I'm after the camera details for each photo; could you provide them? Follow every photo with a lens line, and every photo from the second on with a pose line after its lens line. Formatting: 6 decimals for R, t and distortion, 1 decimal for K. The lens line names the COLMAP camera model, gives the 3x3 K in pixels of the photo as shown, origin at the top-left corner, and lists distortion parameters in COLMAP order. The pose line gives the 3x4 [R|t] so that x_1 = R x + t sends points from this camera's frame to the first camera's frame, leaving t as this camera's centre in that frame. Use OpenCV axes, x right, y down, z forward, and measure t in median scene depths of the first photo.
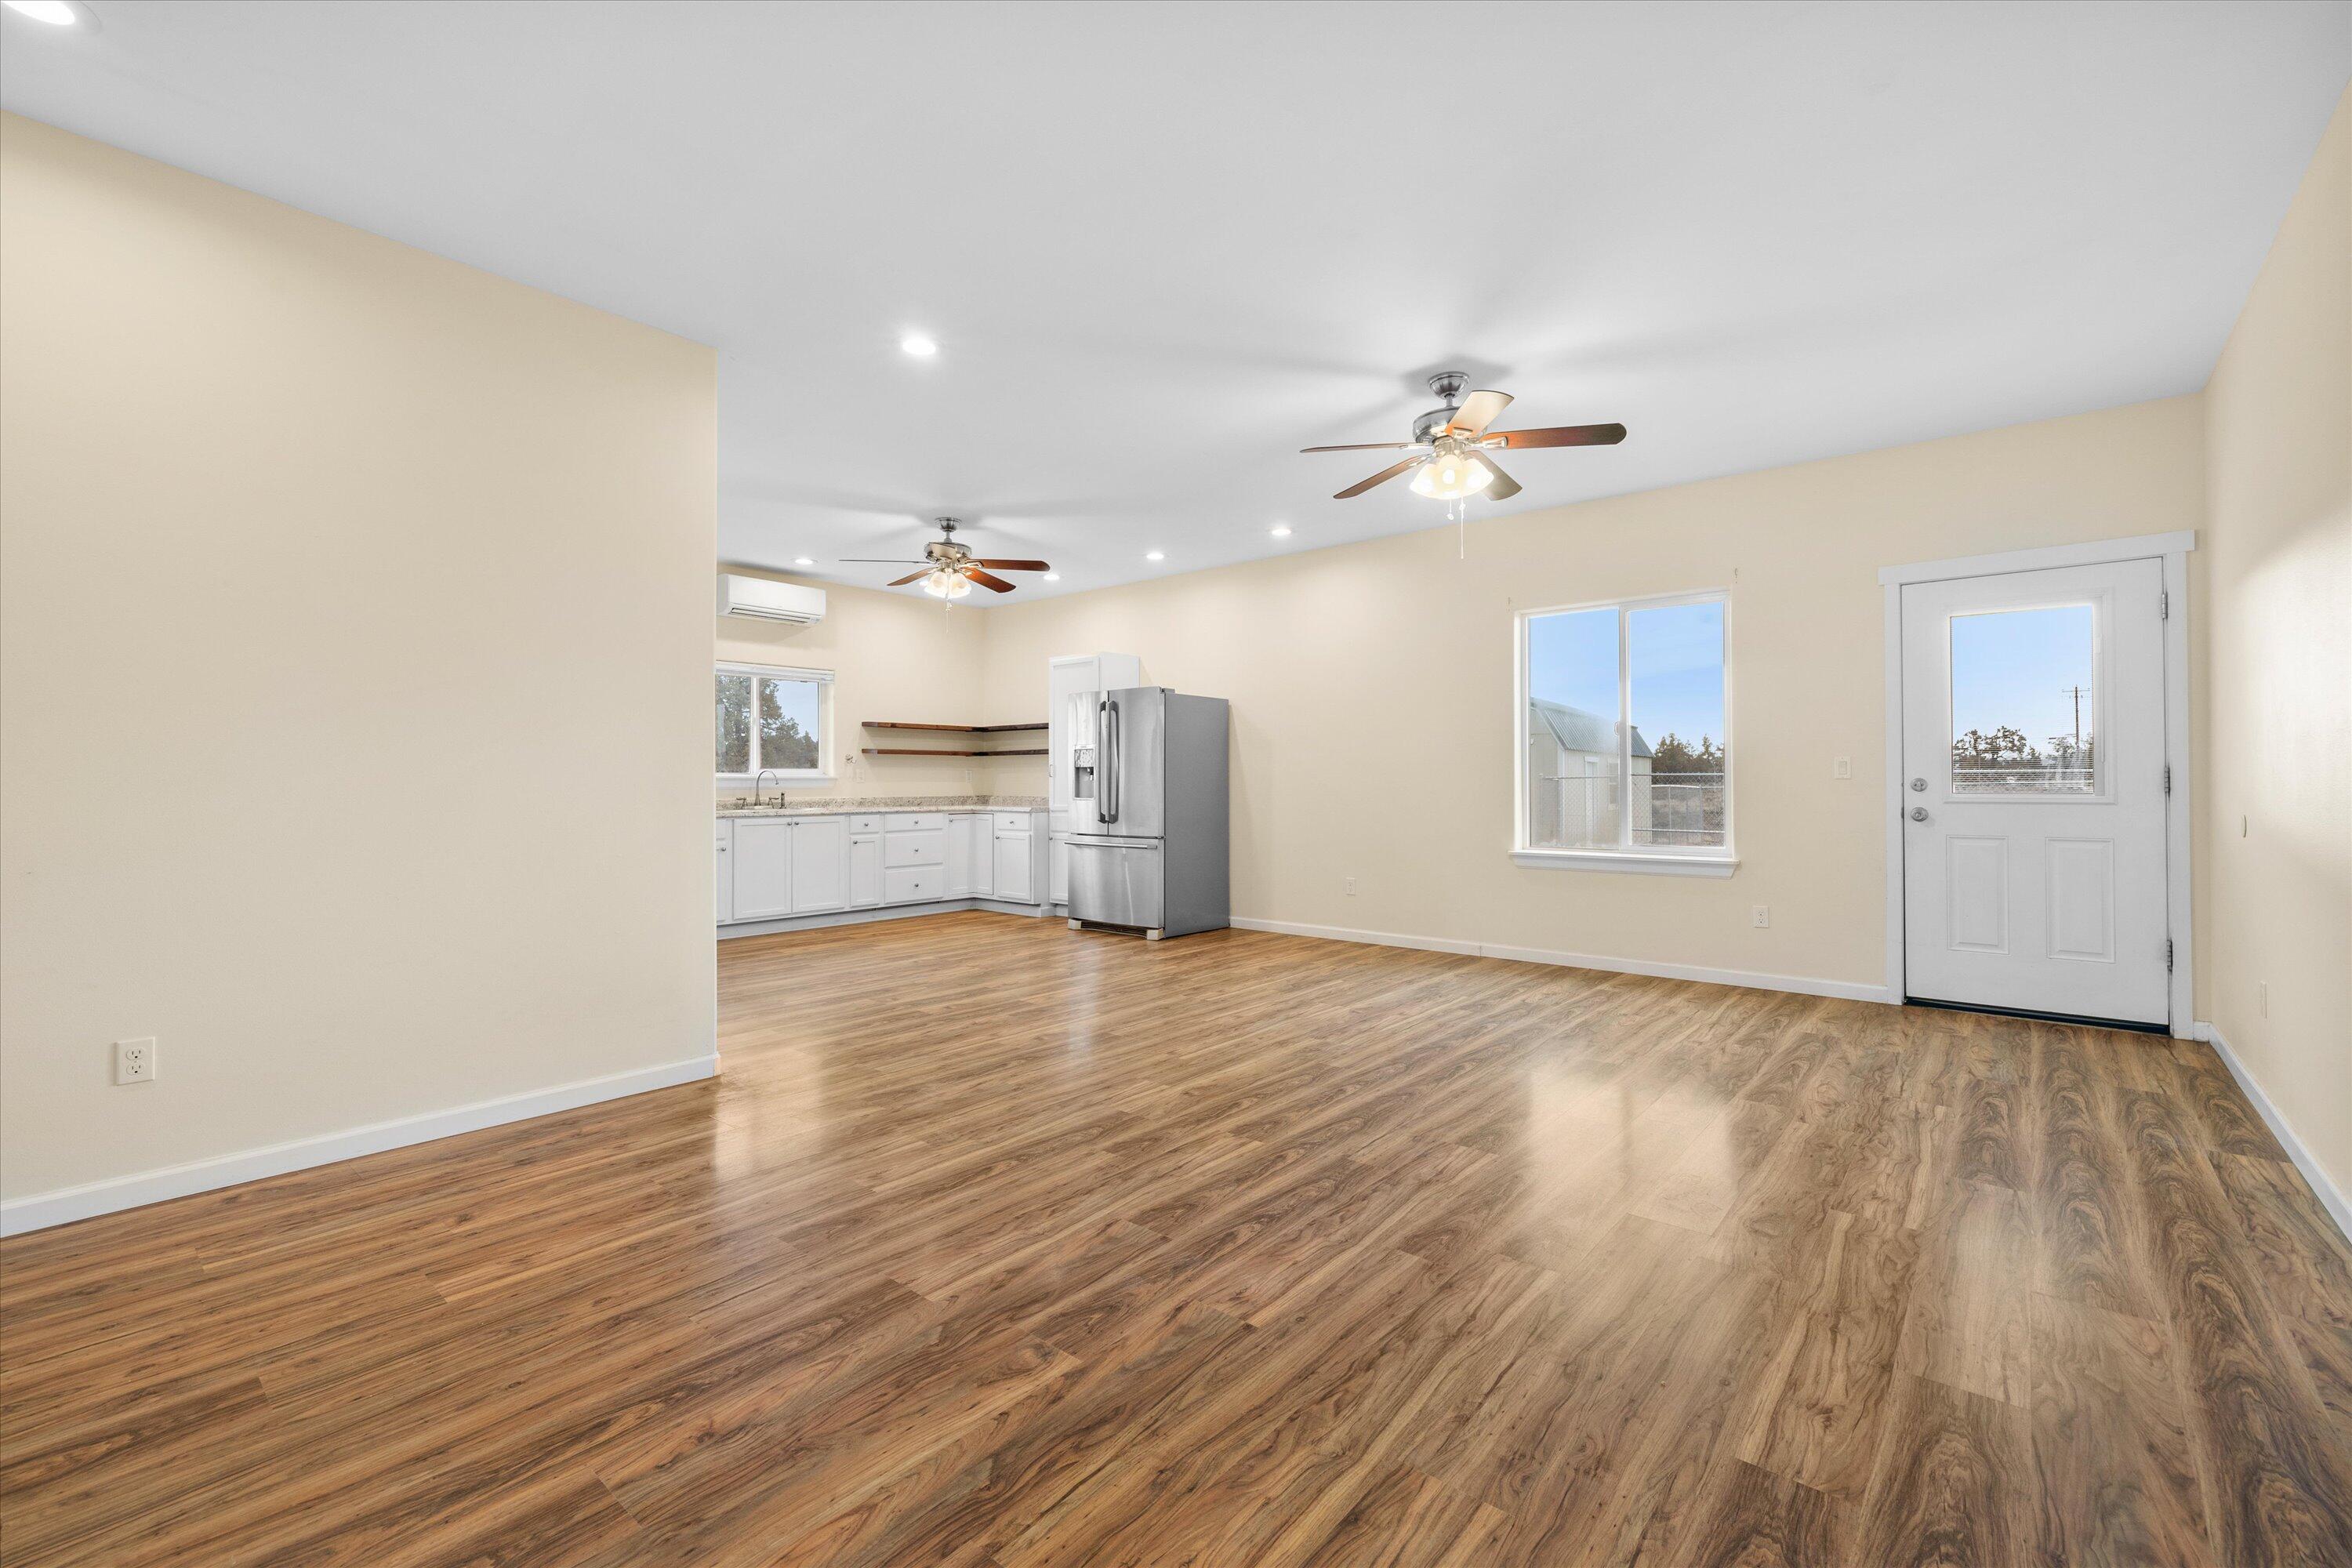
lens RADIAL K [[1006.5, 0, 1176.0], [0, 1006.5, 784.0], [0, 0, 1]] dist [0.003217, -0.000124]
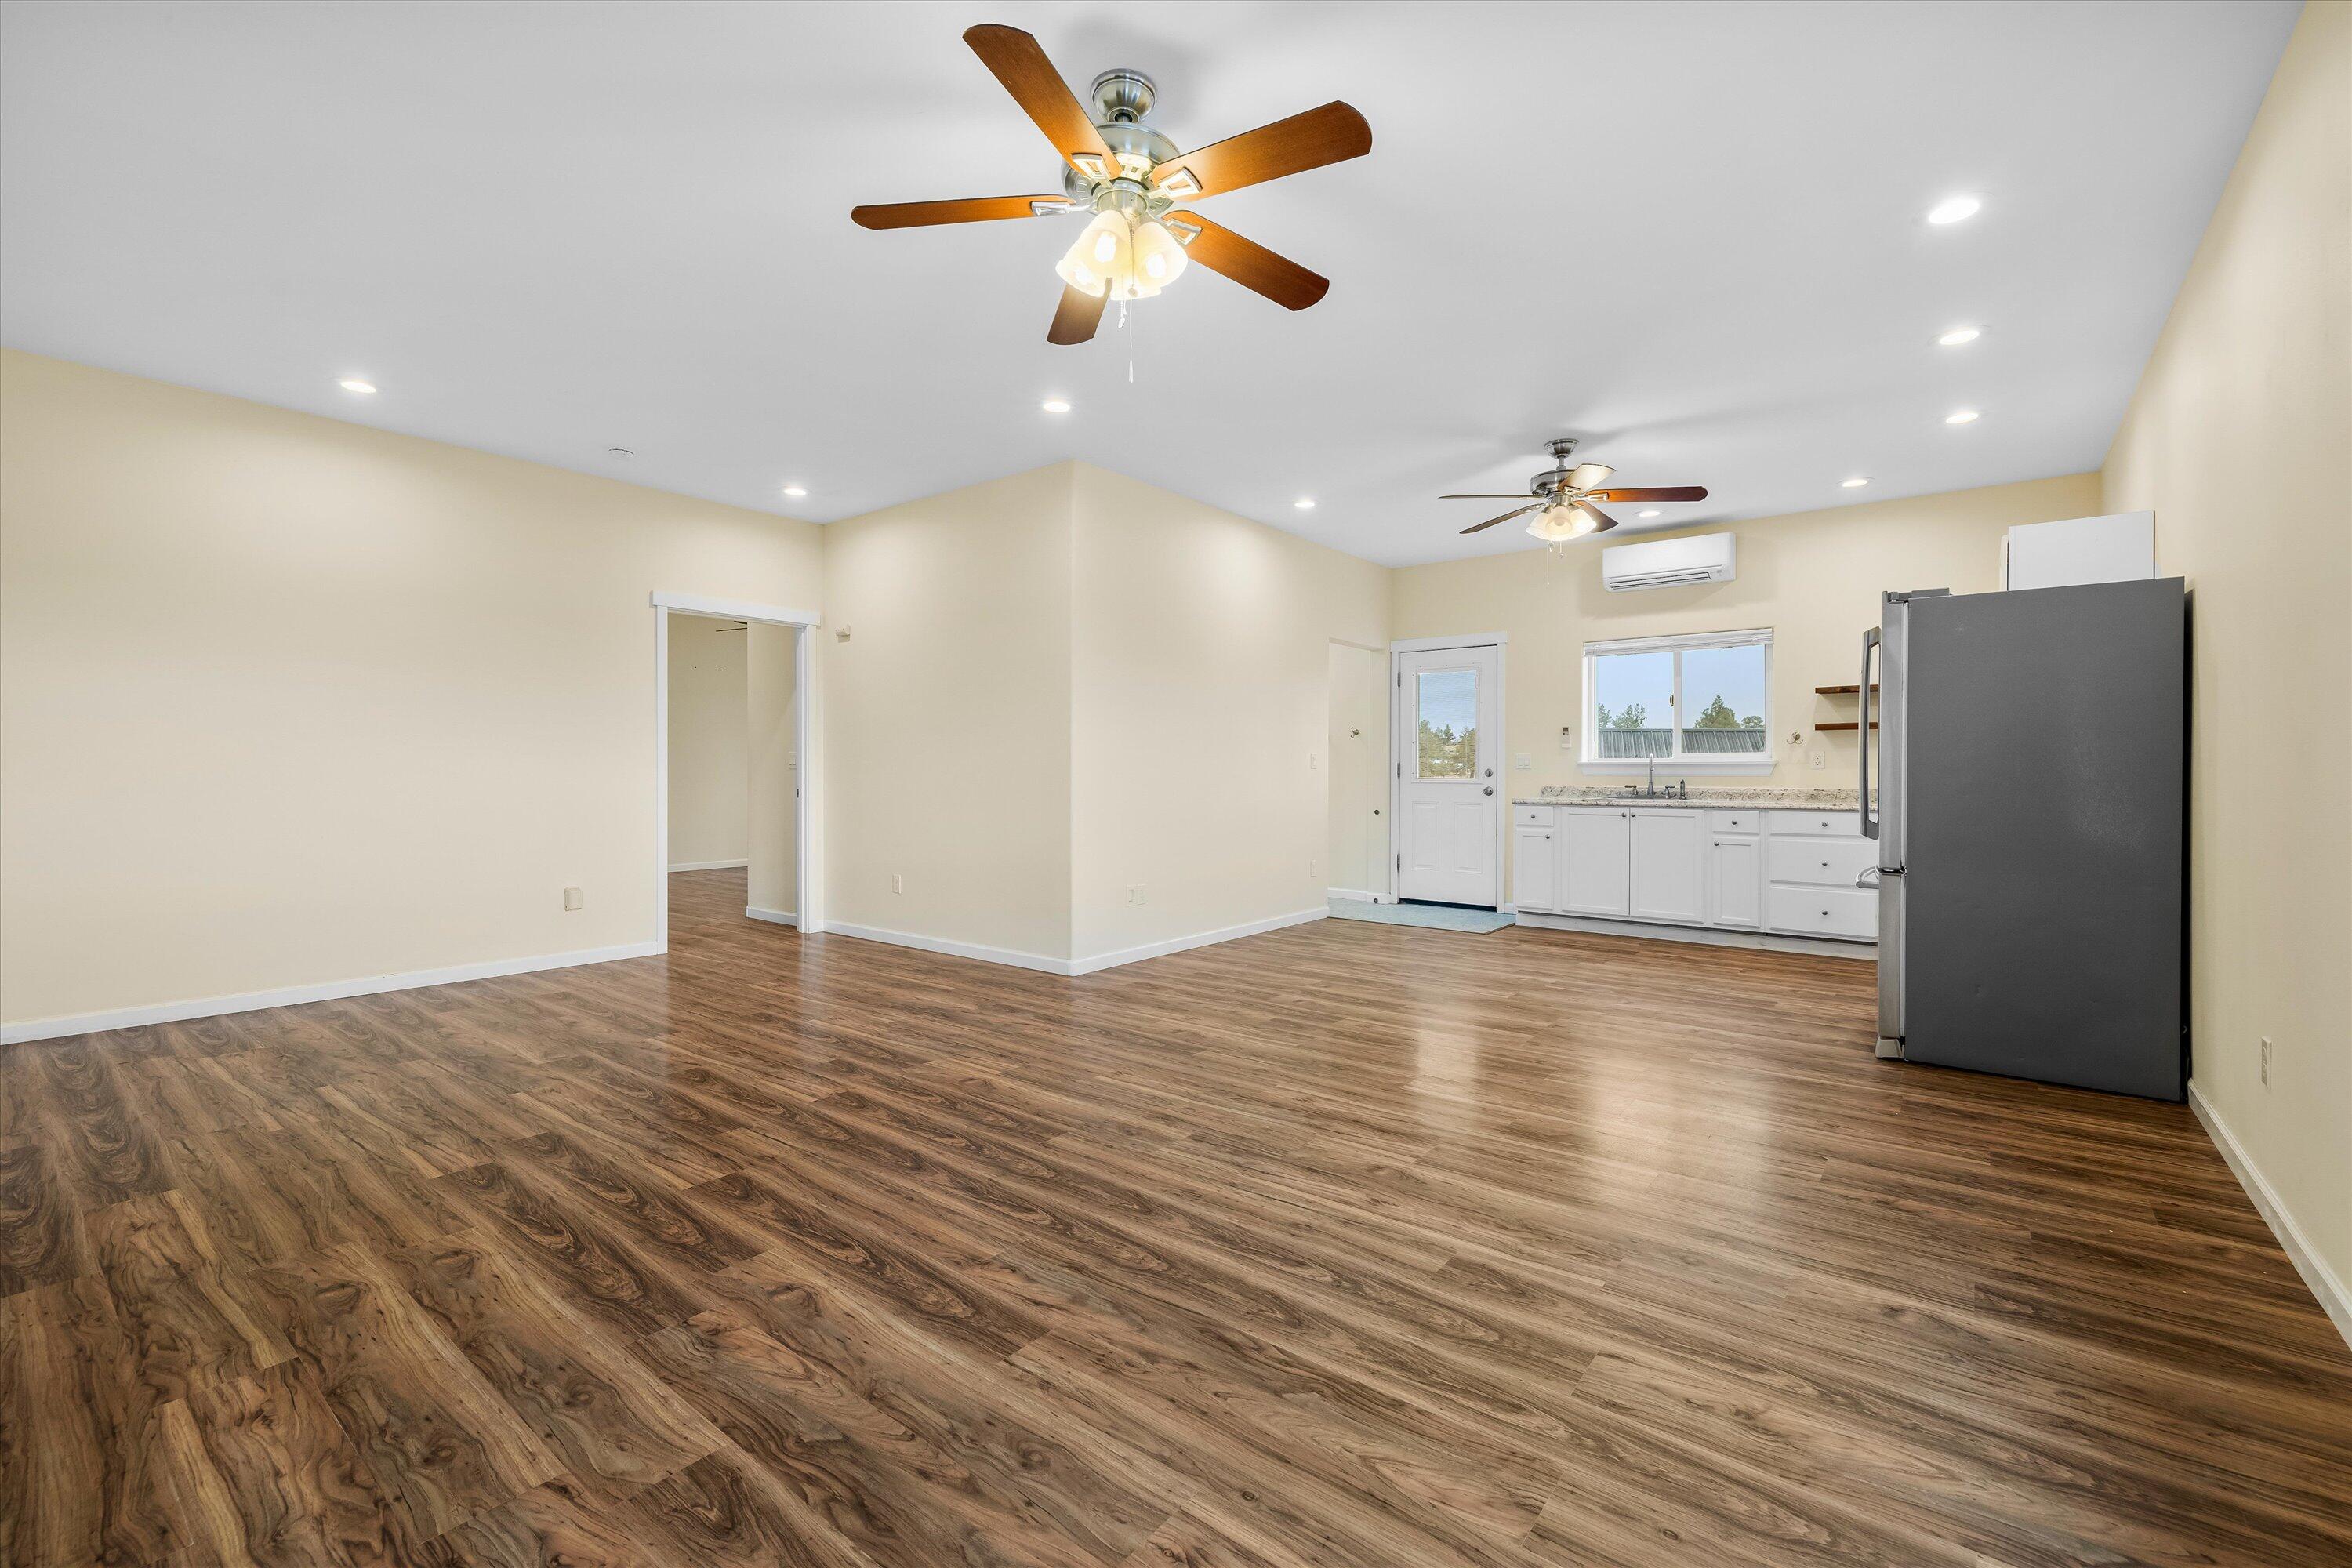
lens RADIAL K [[1006.5, 0, 1176.0], [0, 1006.5, 784.0], [0, 0, 1]] dist [0.003217, -0.000124]
pose [[0.019567, 0.015032, -0.999696, 1.122509], [-0.001545, 0.999886, 0.015004, -0.001673], [0.999807, 0.001251, 0.019588, 1.313989]]
